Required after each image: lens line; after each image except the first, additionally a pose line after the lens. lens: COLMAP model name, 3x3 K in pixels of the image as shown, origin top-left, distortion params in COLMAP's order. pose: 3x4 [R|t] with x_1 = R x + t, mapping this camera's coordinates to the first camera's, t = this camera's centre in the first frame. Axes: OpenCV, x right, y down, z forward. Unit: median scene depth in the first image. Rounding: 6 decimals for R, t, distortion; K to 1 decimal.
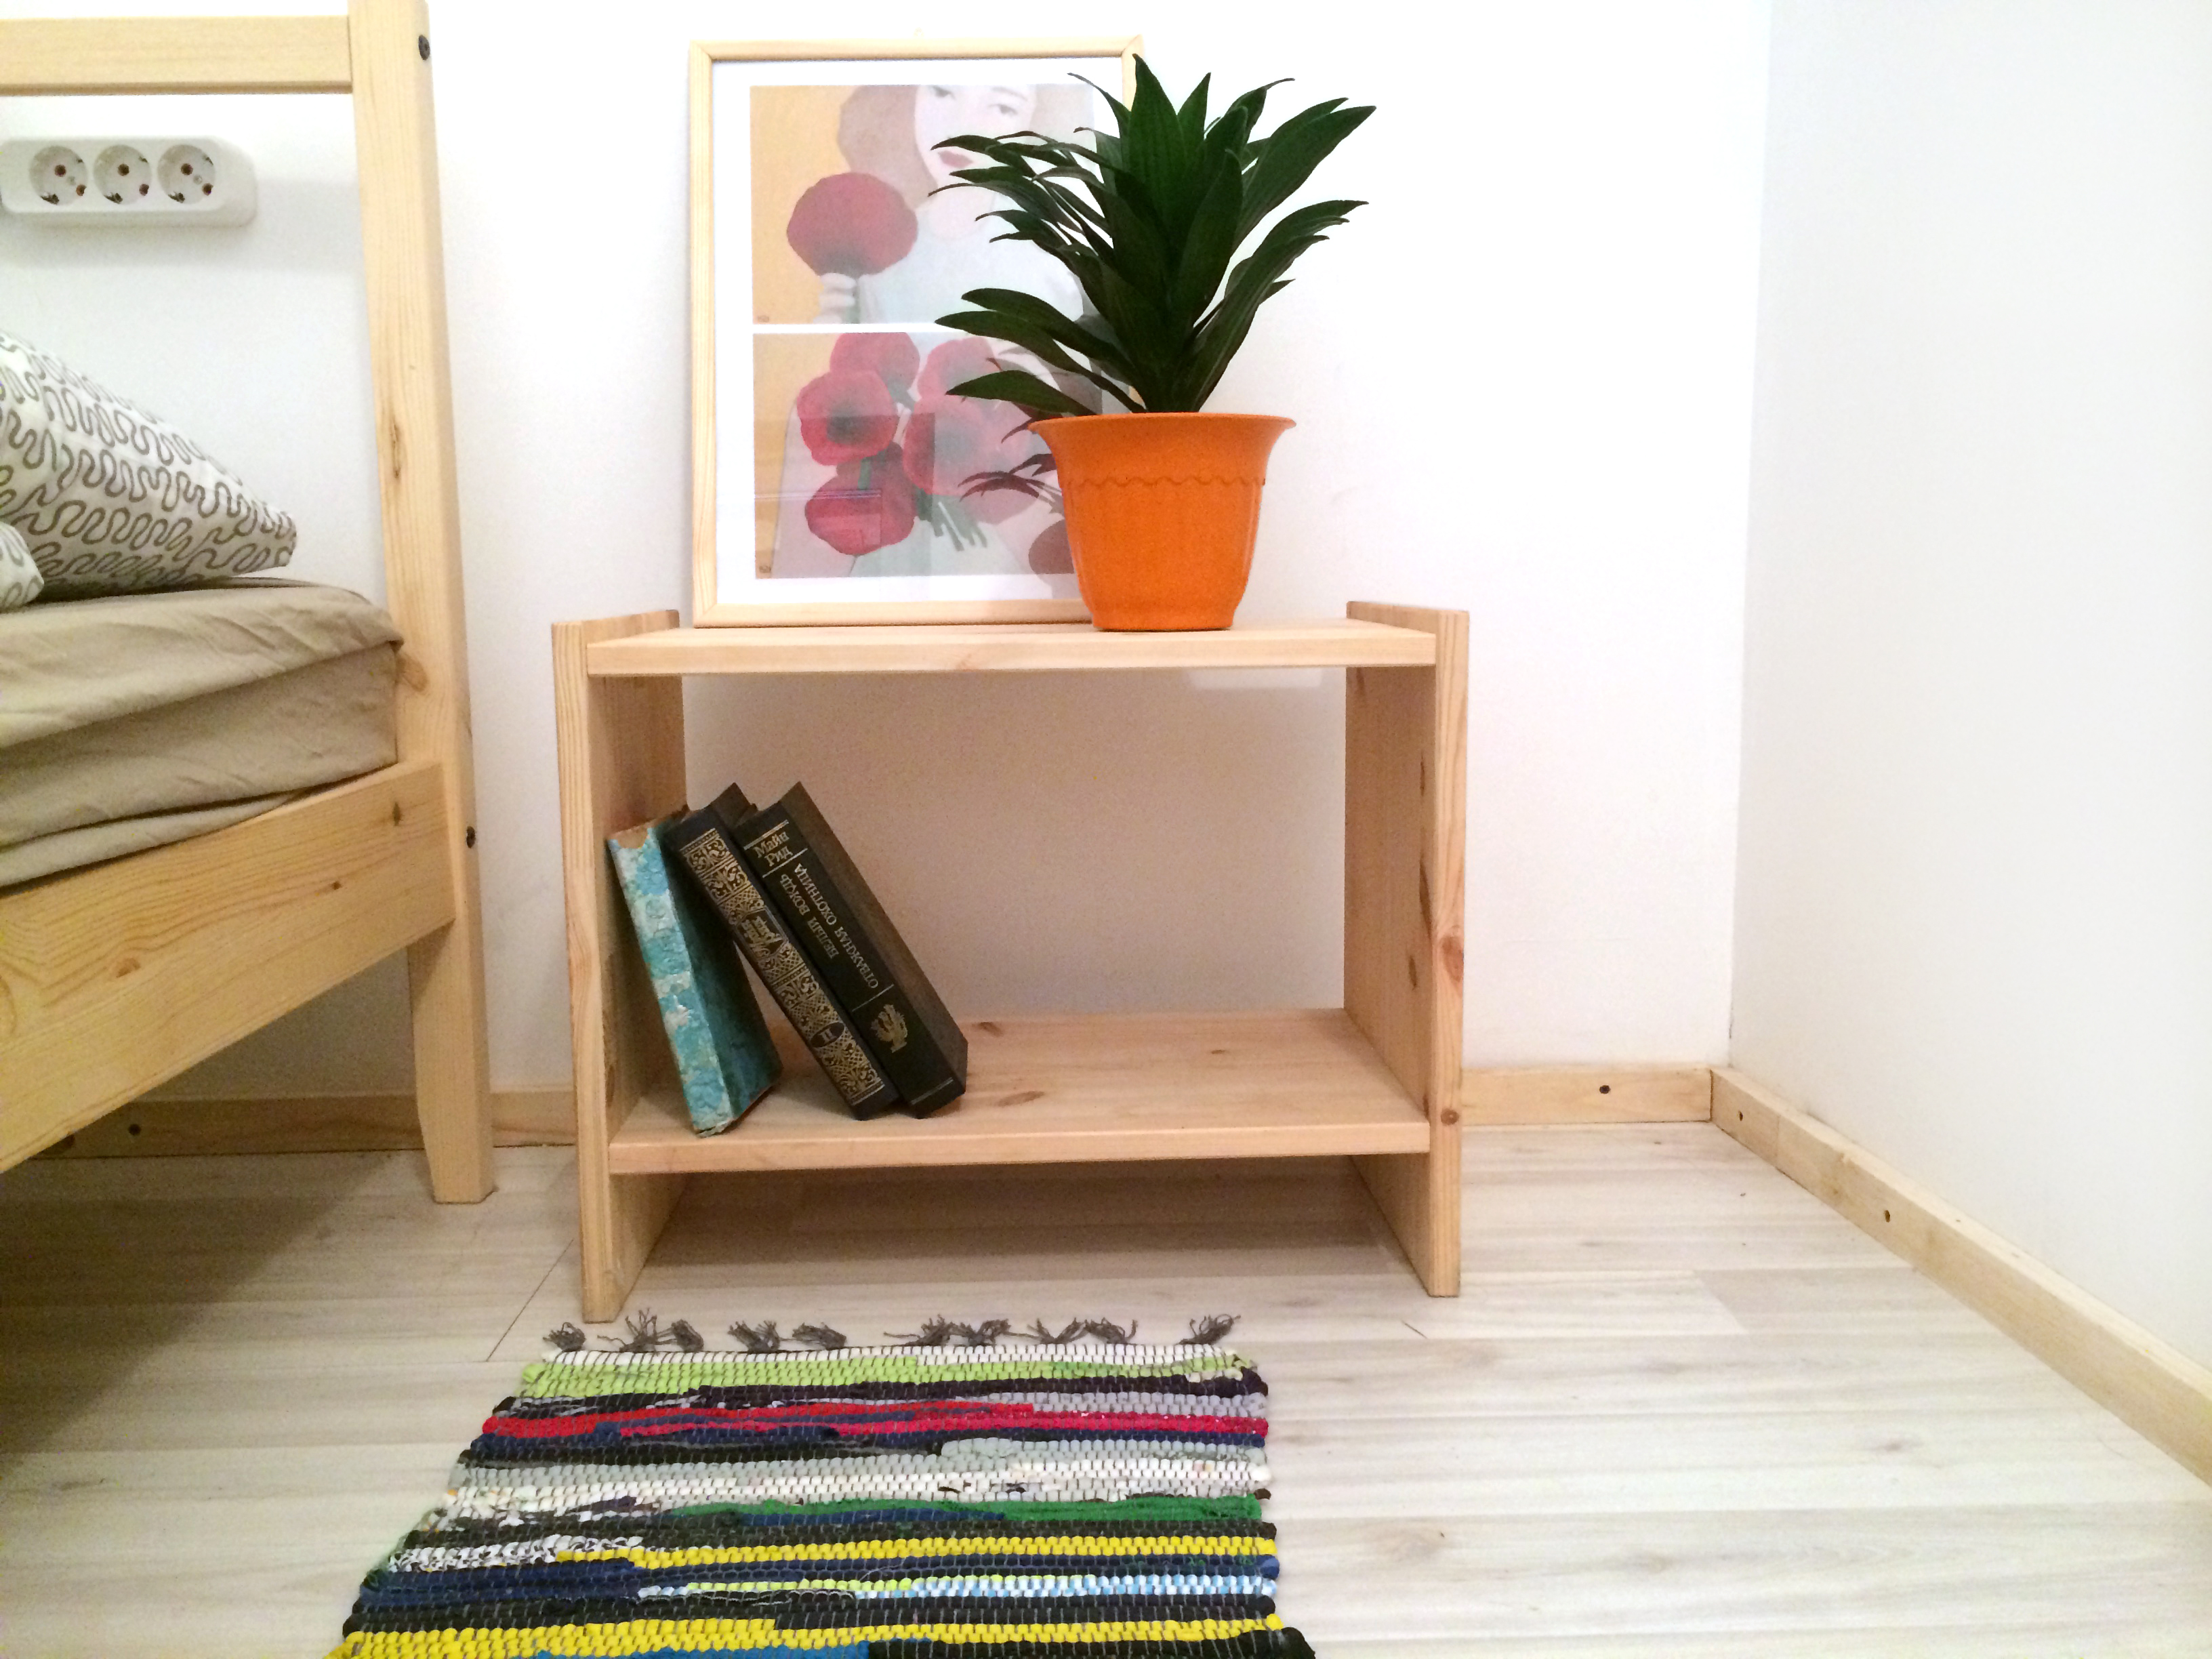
lens RADIAL K [[1863.5, 0, 1086.5], [0, 1863.5, 826.2], [0, 0, 1]] dist [0.072050, -0.106114]
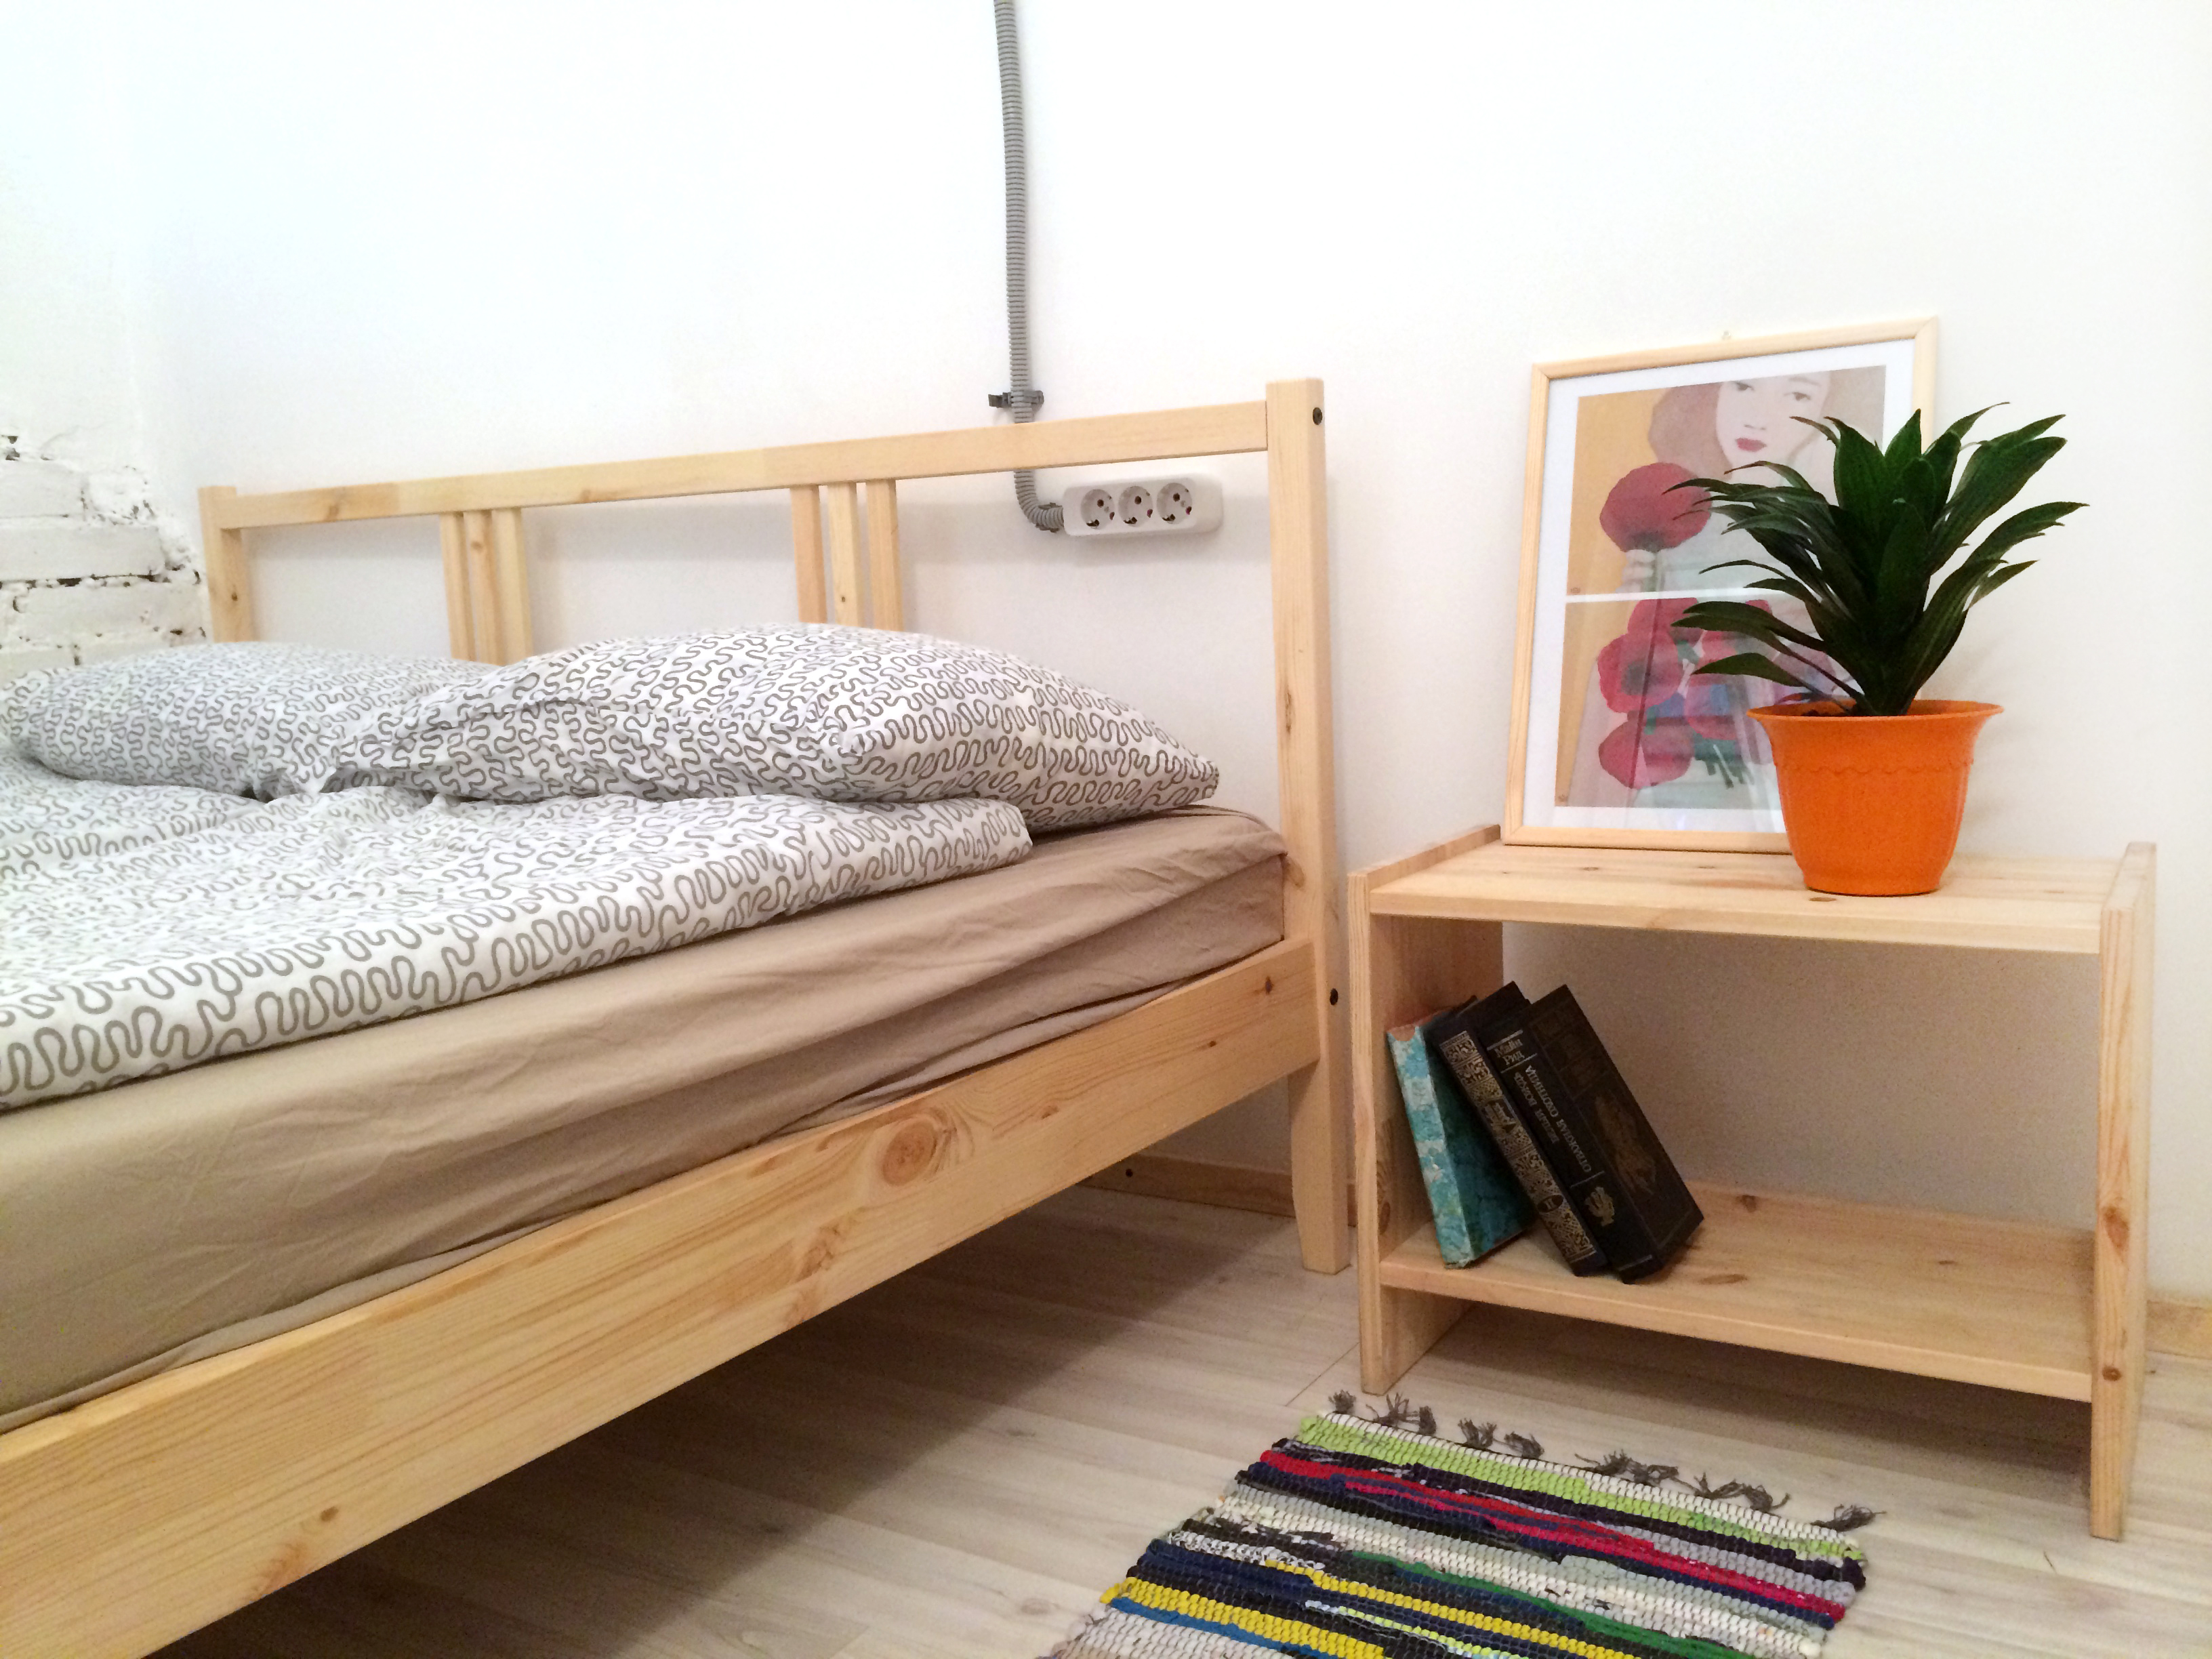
lens RADIAL K [[1863.5, 0, 1086.5], [0, 1863.5, 826.2], [0, 0, 1]] dist [0.072050, -0.106114]
pose [[0.830768, 0.040833, -0.555118, 0.299598], [-0.040366, 0.999099, 0.013081, -0.149321], [0.555153, 0.011541, 0.831668, -0.222908]]
